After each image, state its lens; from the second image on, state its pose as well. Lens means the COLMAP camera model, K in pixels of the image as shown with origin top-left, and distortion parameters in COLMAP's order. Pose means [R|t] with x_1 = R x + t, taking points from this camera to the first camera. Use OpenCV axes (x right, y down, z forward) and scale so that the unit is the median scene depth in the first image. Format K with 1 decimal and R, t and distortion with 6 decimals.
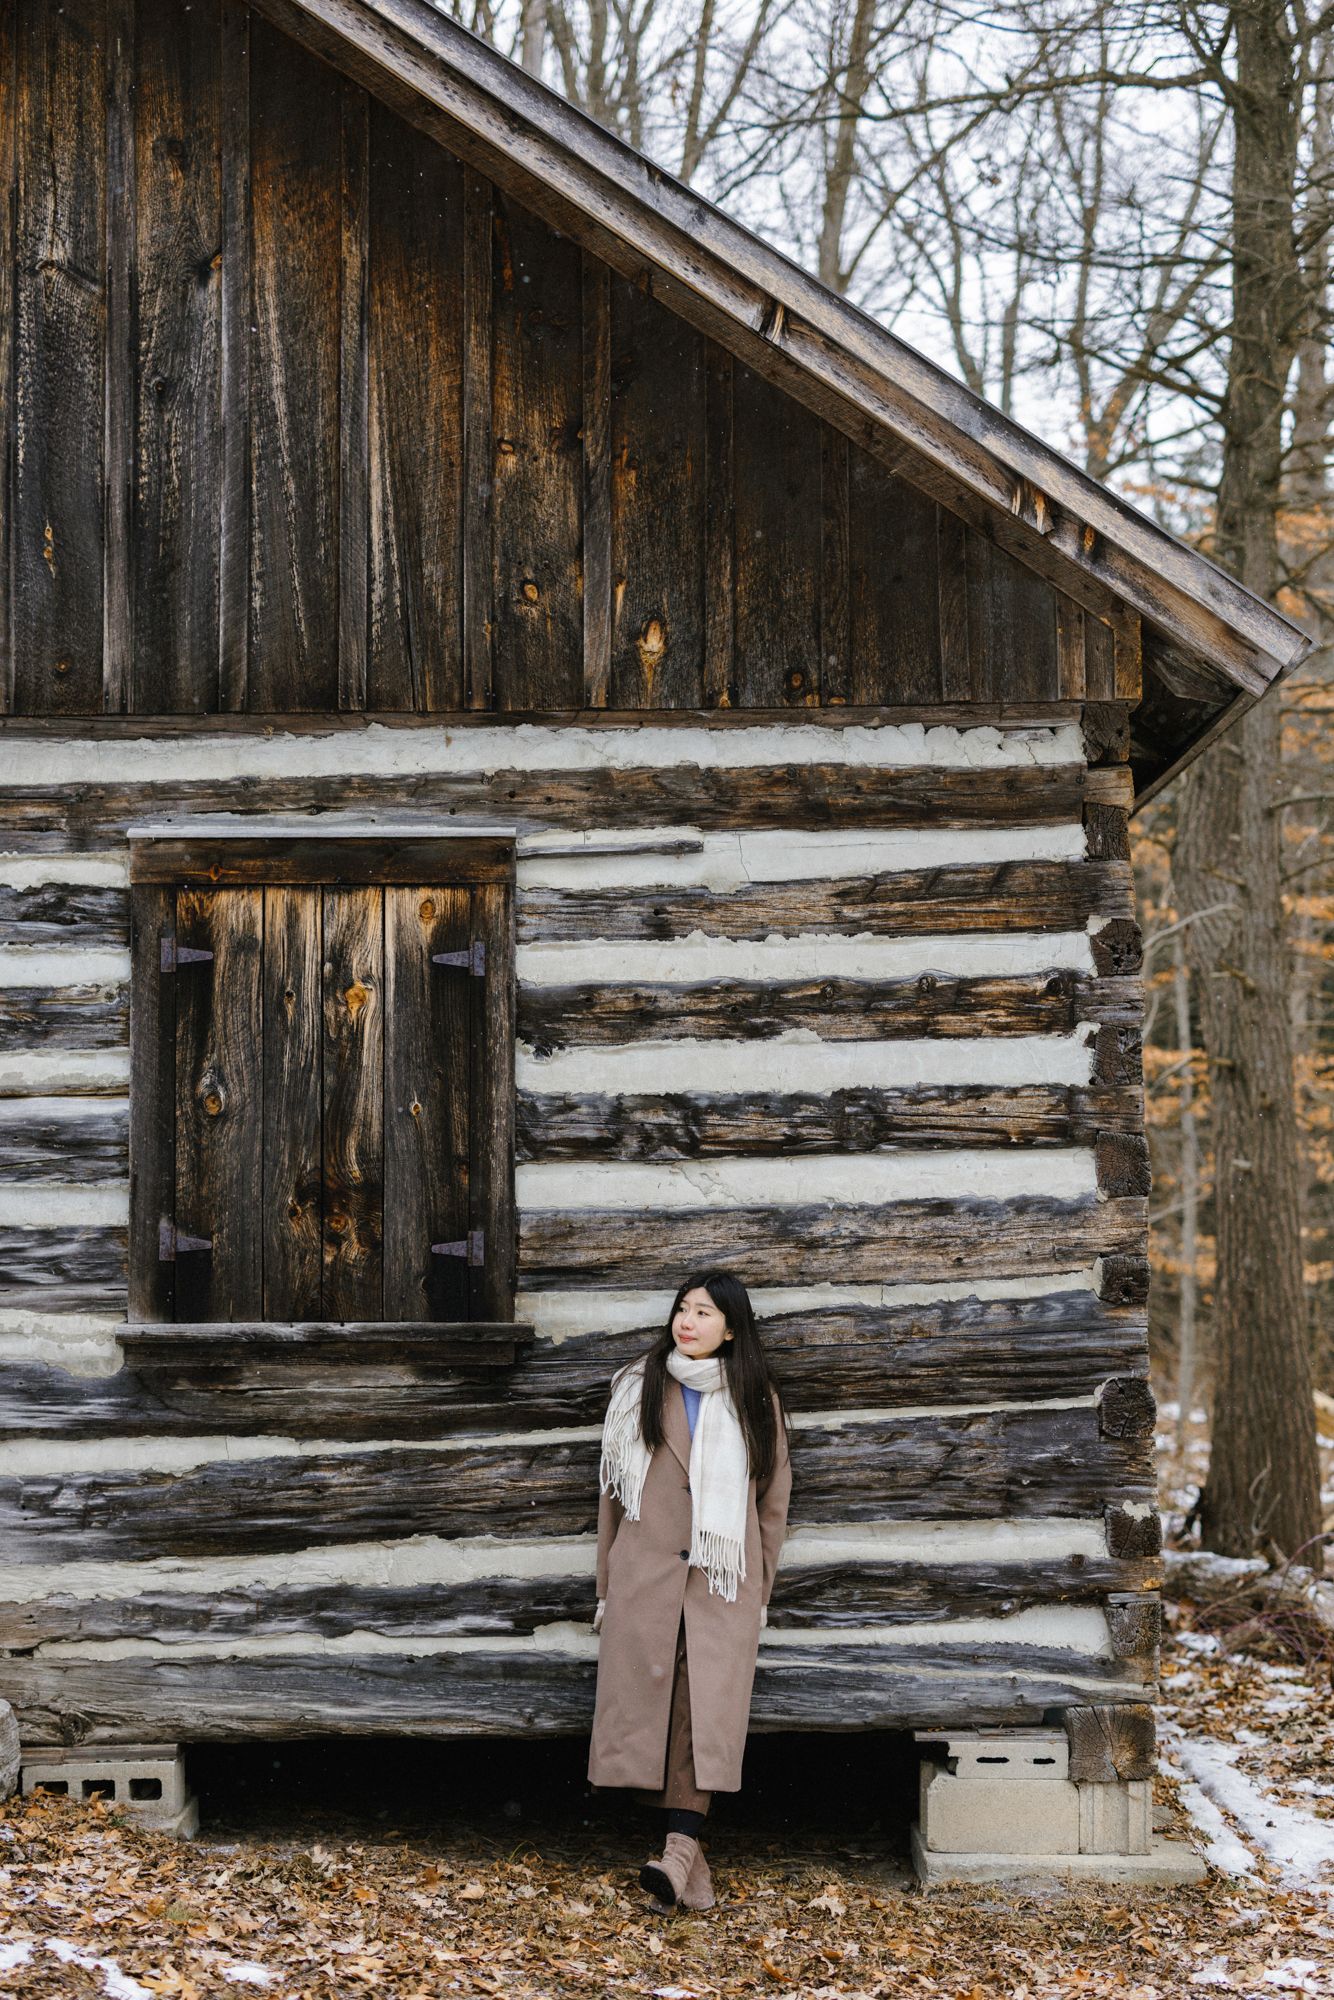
lens RADIAL K [[2858.6, 0, 669.6], [0, 2858.6, 1027.8], [0, 0, 1]] dist [-0.001755, 0.037804]
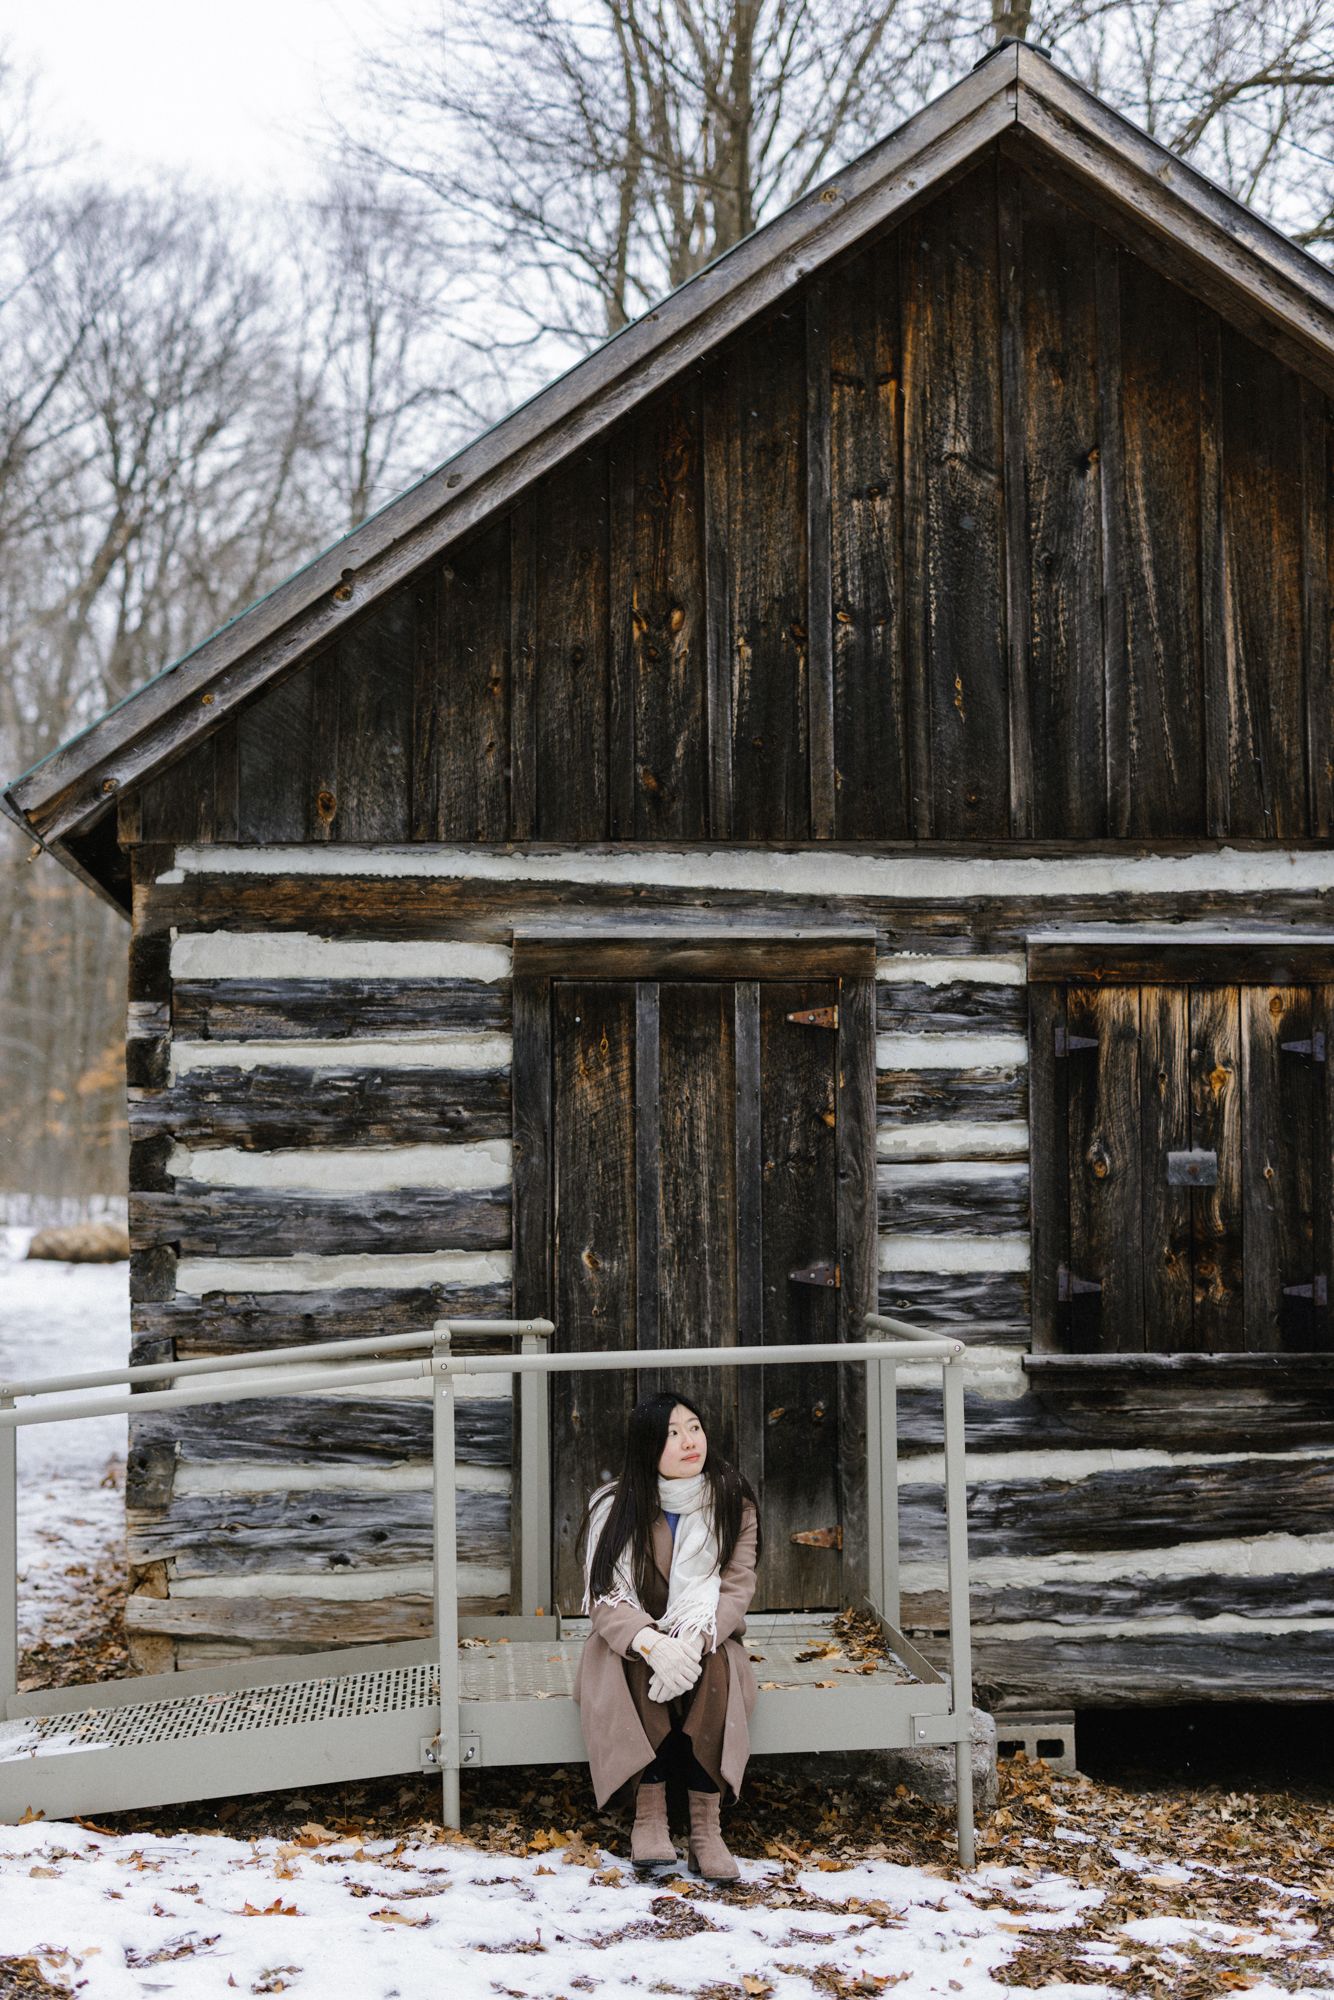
lens RADIAL K [[2868.9, 0, 679.6], [0, 2868.9, 1003.9], [0, 0, 1]] dist [0.001857, 0.012839]
pose [[0.998535, 0.004757, 0.053907, -0.396936], [-0.004326, 0.999958, -0.008099, -0.031026], [-0.053943, 0.007854, 0.998513, -0.177179]]
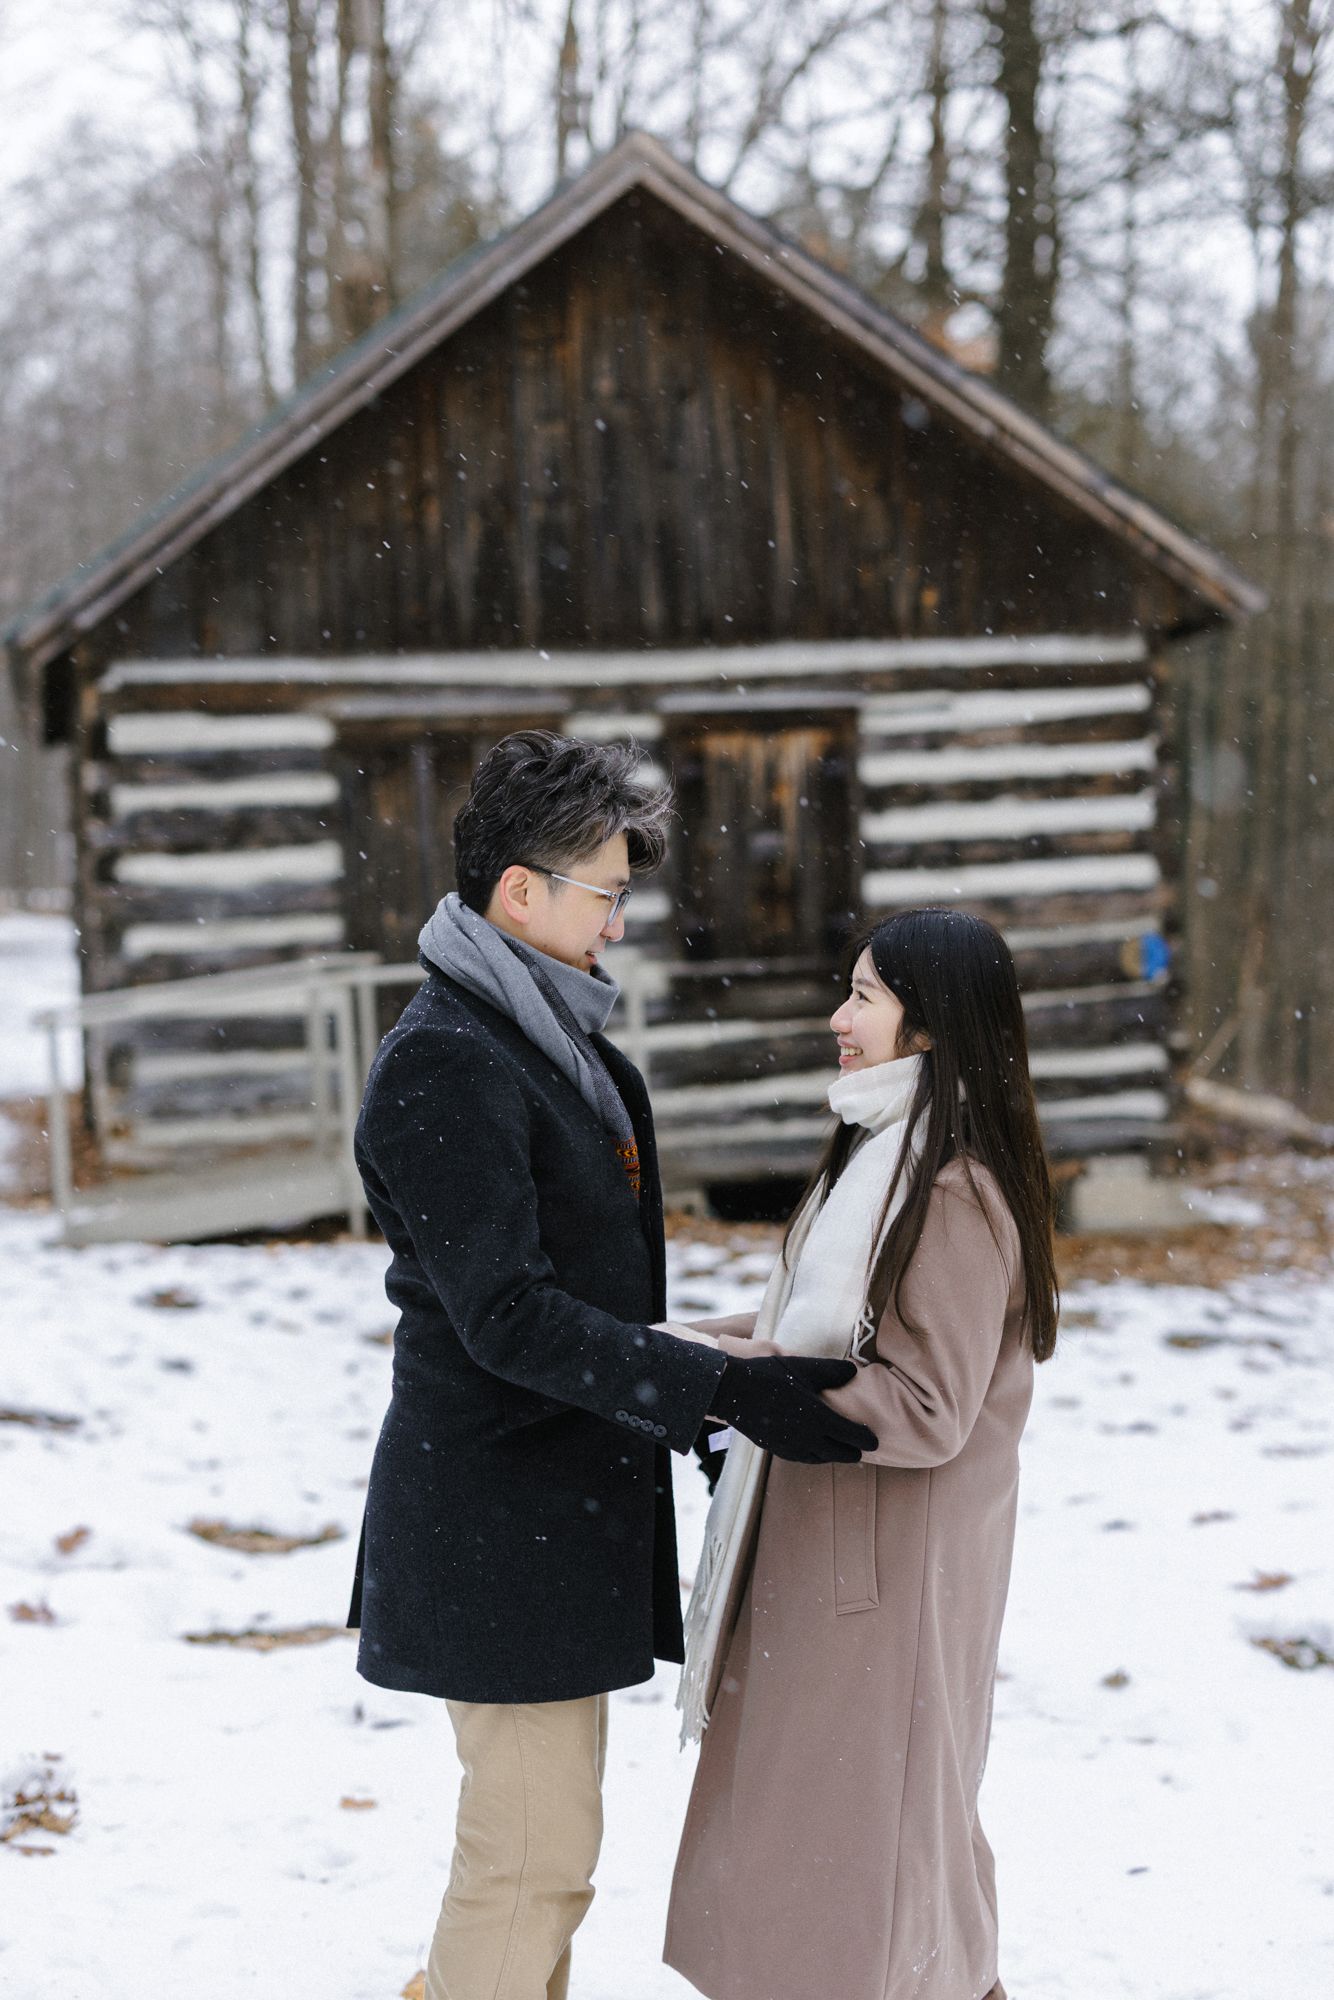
lens RADIAL K [[2888.2, 0, 668.4], [0, 2888.2, 1004.9], [0, 0, 1]] dist [-0.002029, 0.011342]
pose [[0.980962, -0.045239, 0.188856, -0.548417], [0.025584, 0.994117, 0.105243, -0.072312], [-0.192506, -0.098407, 0.976349, -0.856817]]
